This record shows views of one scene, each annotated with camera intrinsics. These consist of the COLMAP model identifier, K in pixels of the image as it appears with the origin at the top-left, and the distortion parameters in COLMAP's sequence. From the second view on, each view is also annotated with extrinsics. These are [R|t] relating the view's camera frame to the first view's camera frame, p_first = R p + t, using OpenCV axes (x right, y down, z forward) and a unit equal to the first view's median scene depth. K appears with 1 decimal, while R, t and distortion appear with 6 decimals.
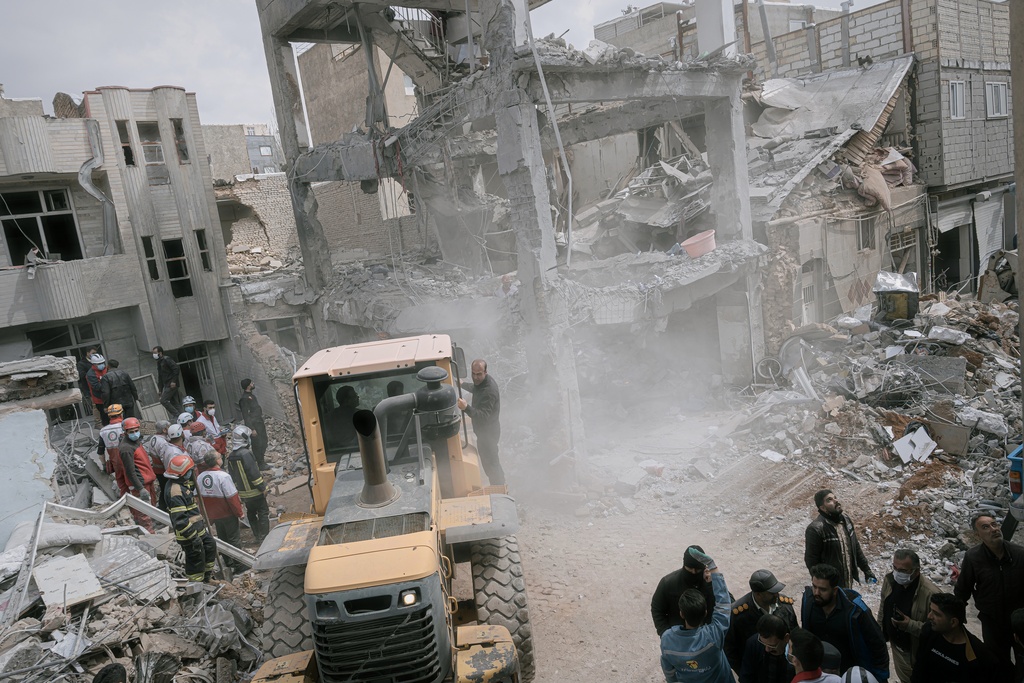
lens RADIAL K [[716.1, 0, 512.0], [0, 716.1, 341.5], [0, 0, 1]] dist [0.008509, 0.005421]
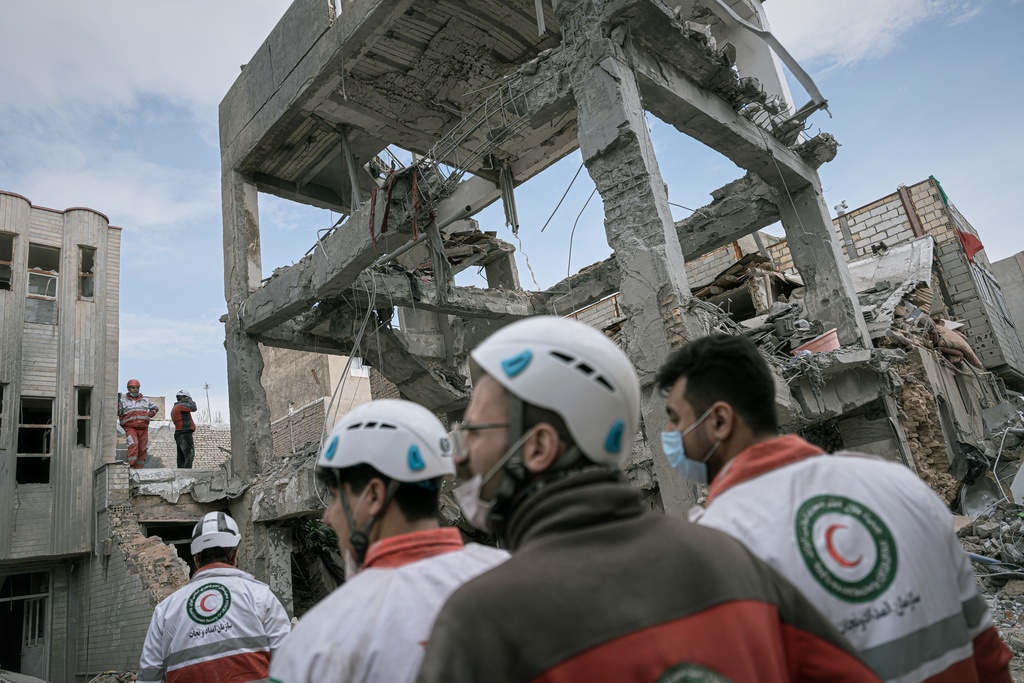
lens RADIAL K [[699.6, 0, 518.9], [0, 699.6, 347.2], [0, 0, 1]] dist [-0.000555, 0.005418]
pose [[0.991972, 0.013653, 0.125718, -0.104771], [0.046975, 0.883236, -0.466570, 0.147738], [-0.117409, 0.468730, 0.875504, 0.342157]]
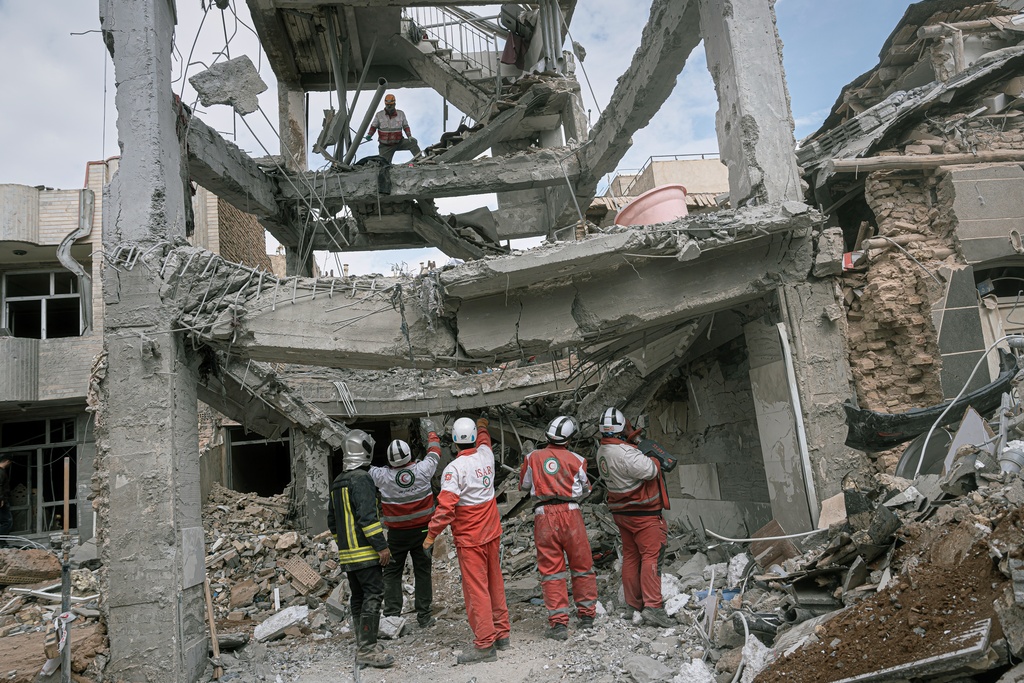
lens RADIAL K [[775.1, 0, 543.9], [0, 775.1, 337.2], [0, 0, 1]] dist [-0.008250, 0.000513]
pose [[0.865332, -0.041793, -0.499453, 0.362349], [-0.095786, 0.964359, -0.246650, 0.052037], [0.491960, 0.261274, 0.830488, 0.477528]]
